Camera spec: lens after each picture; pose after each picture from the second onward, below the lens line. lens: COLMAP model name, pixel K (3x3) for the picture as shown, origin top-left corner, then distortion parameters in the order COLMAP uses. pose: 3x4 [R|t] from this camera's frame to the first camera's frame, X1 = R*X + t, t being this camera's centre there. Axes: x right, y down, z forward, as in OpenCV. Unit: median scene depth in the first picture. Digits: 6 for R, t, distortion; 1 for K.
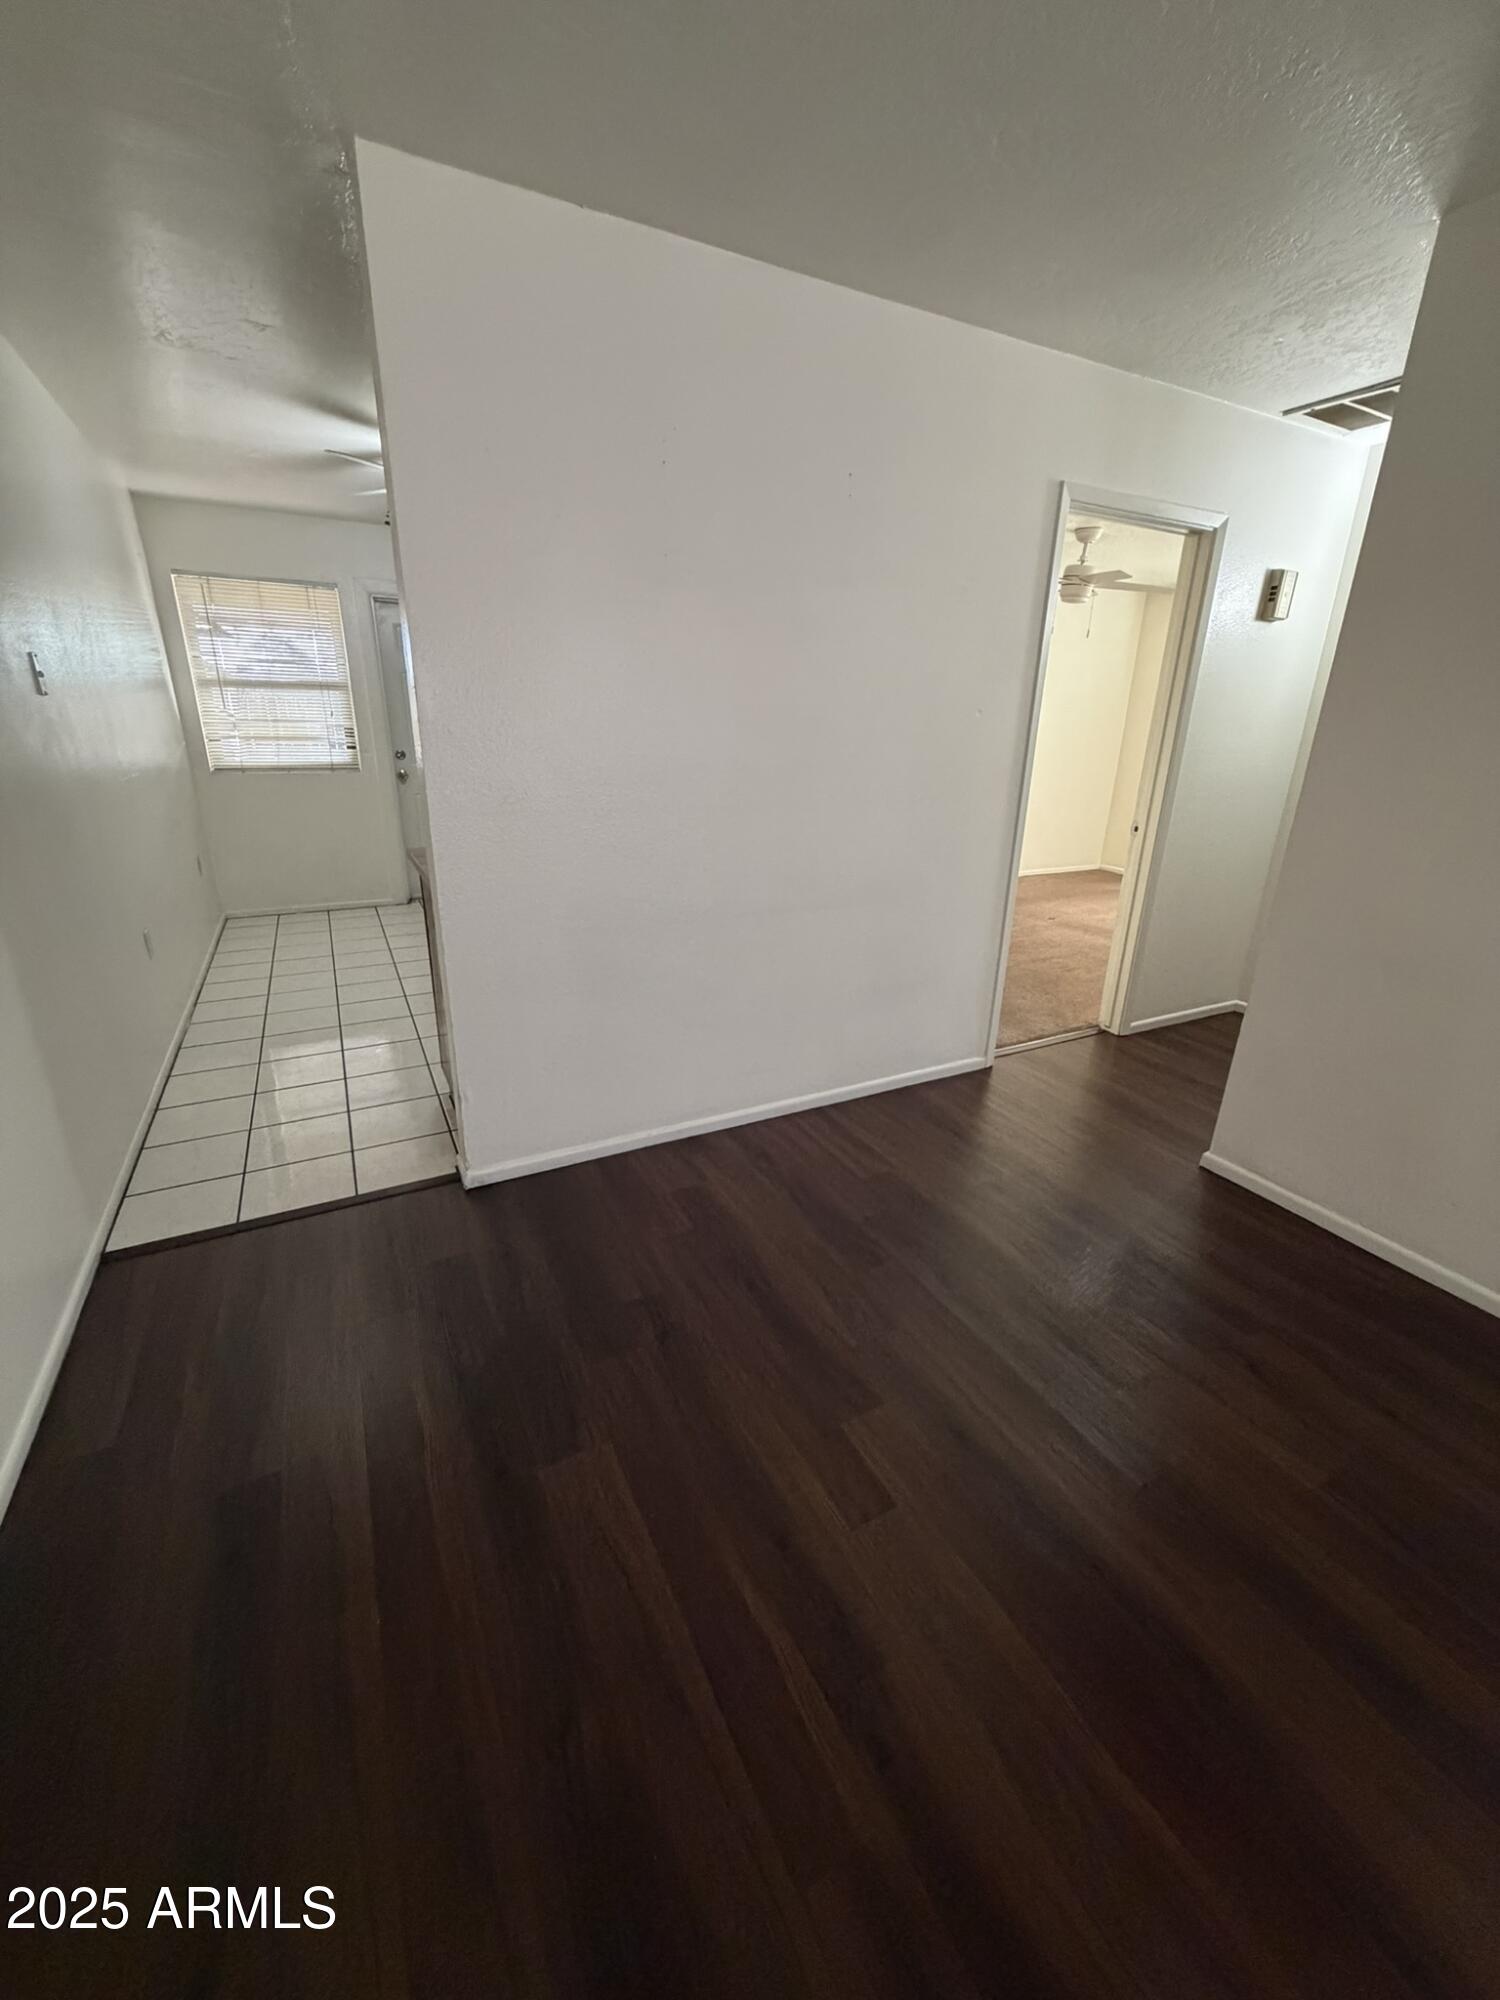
lens RADIAL K [[799.5, 0, 750.0], [0, 799.5, 1000.0], [0, 0, 1]] dist [-0.000253, 0.000261]
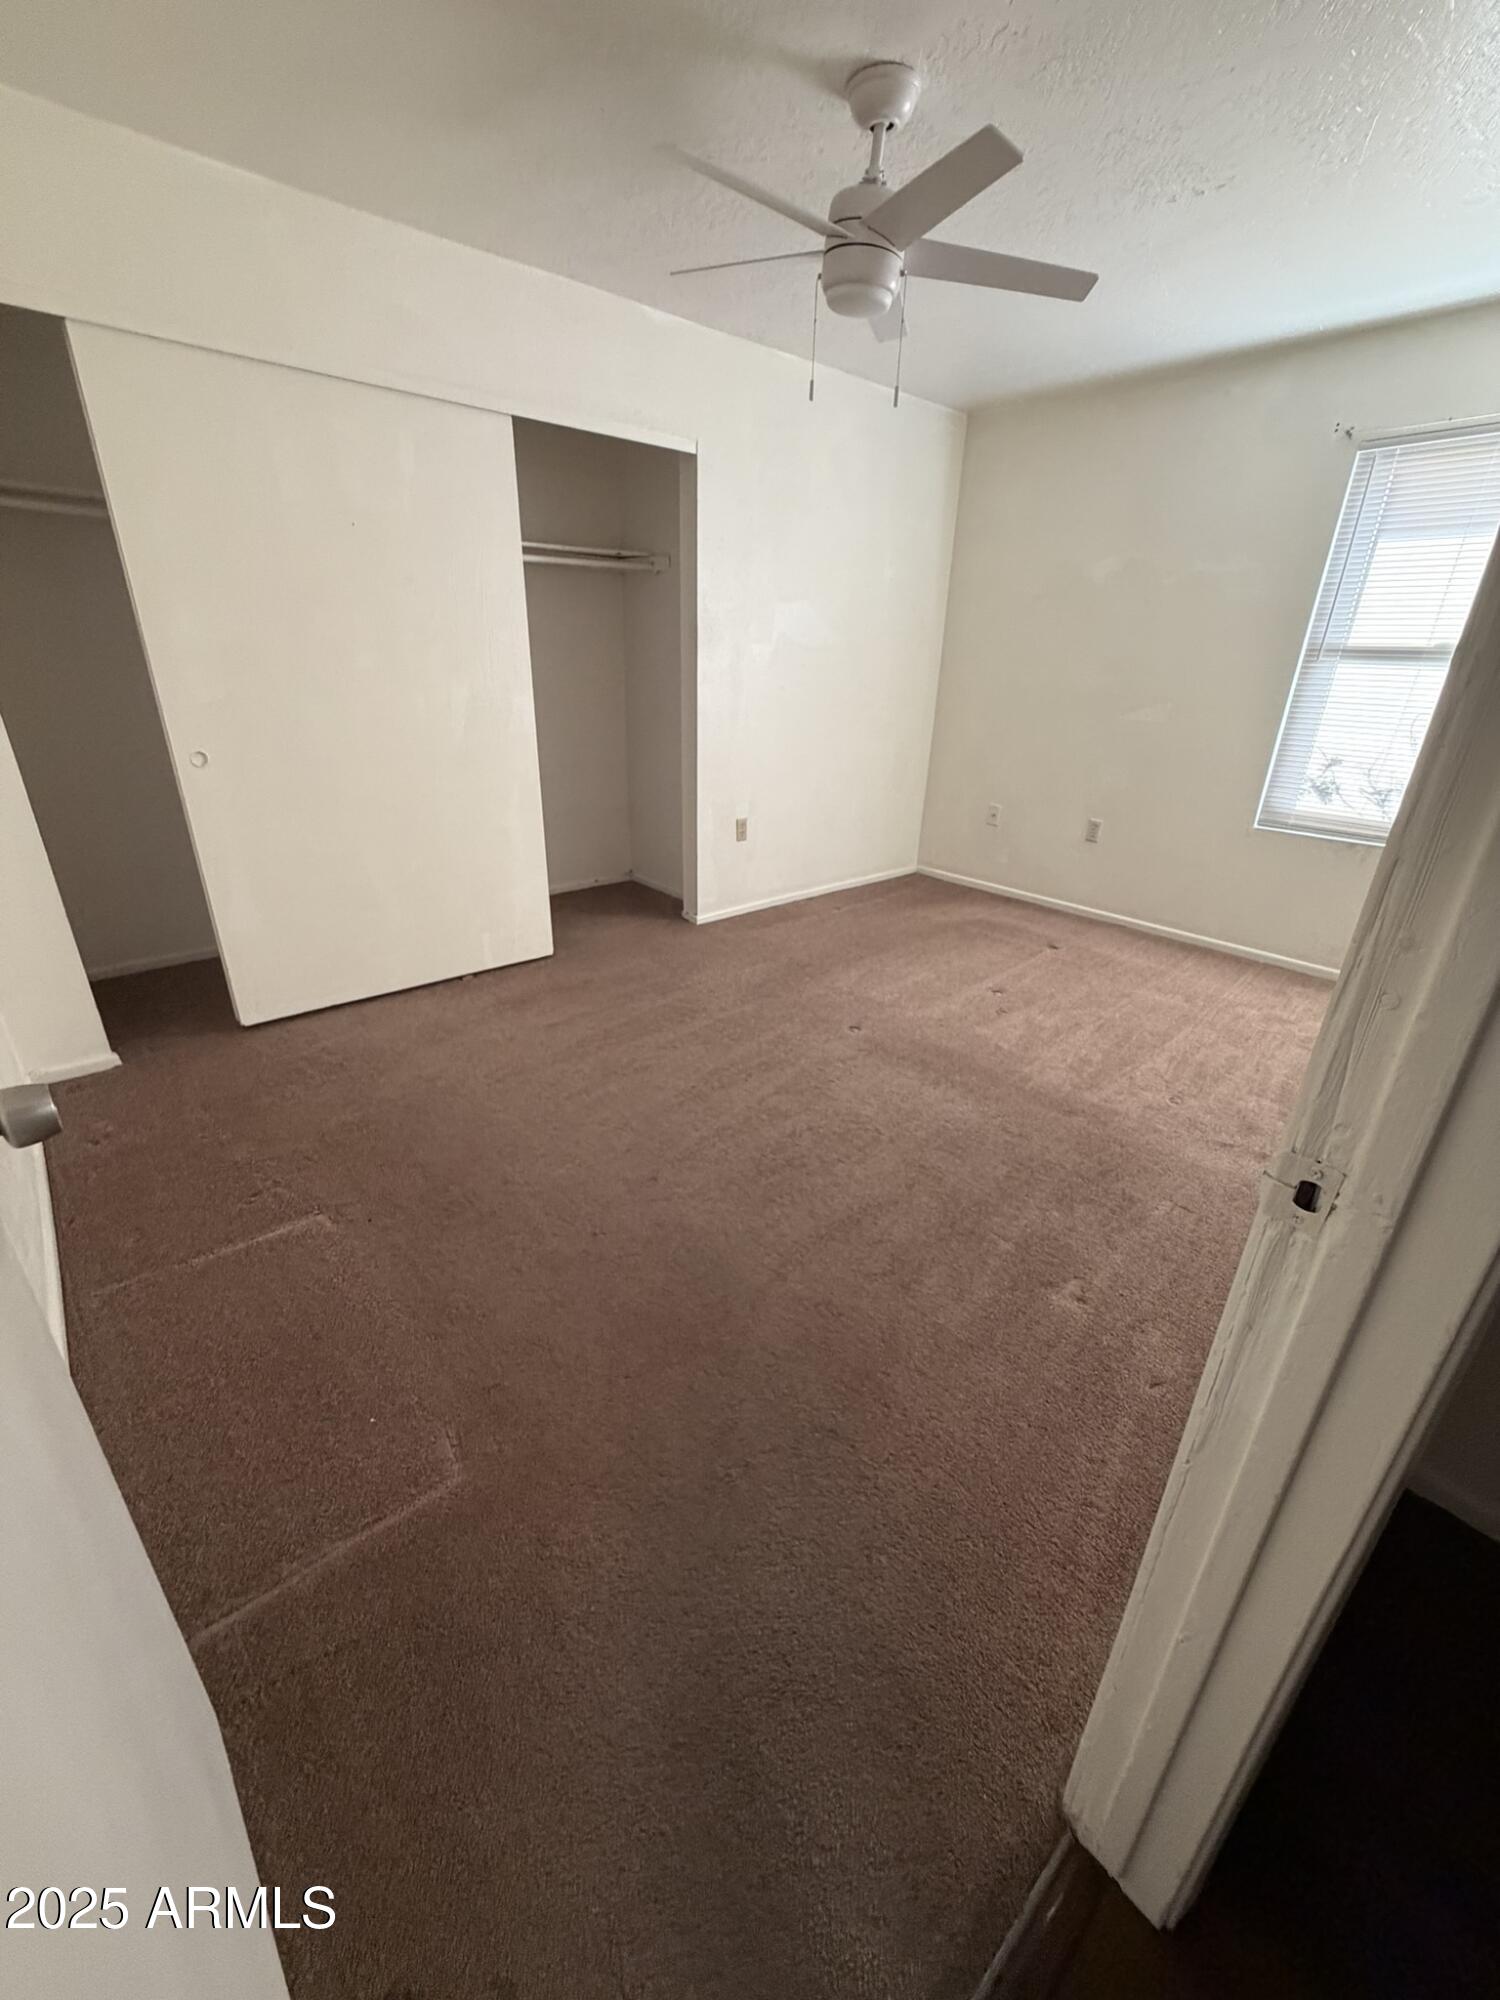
lens RADIAL K [[799.5, 0, 750.0], [0, 799.5, 1000.0], [0, 0, 1]] dist [-0.000253, 0.000261]
pose [[0.971863, -0.090092, 0.217636, 0.212497], [0.074154, 0.994006, 0.080338, -0.172999], [-0.223569, -0.061939, 0.972718, 0.544216]]
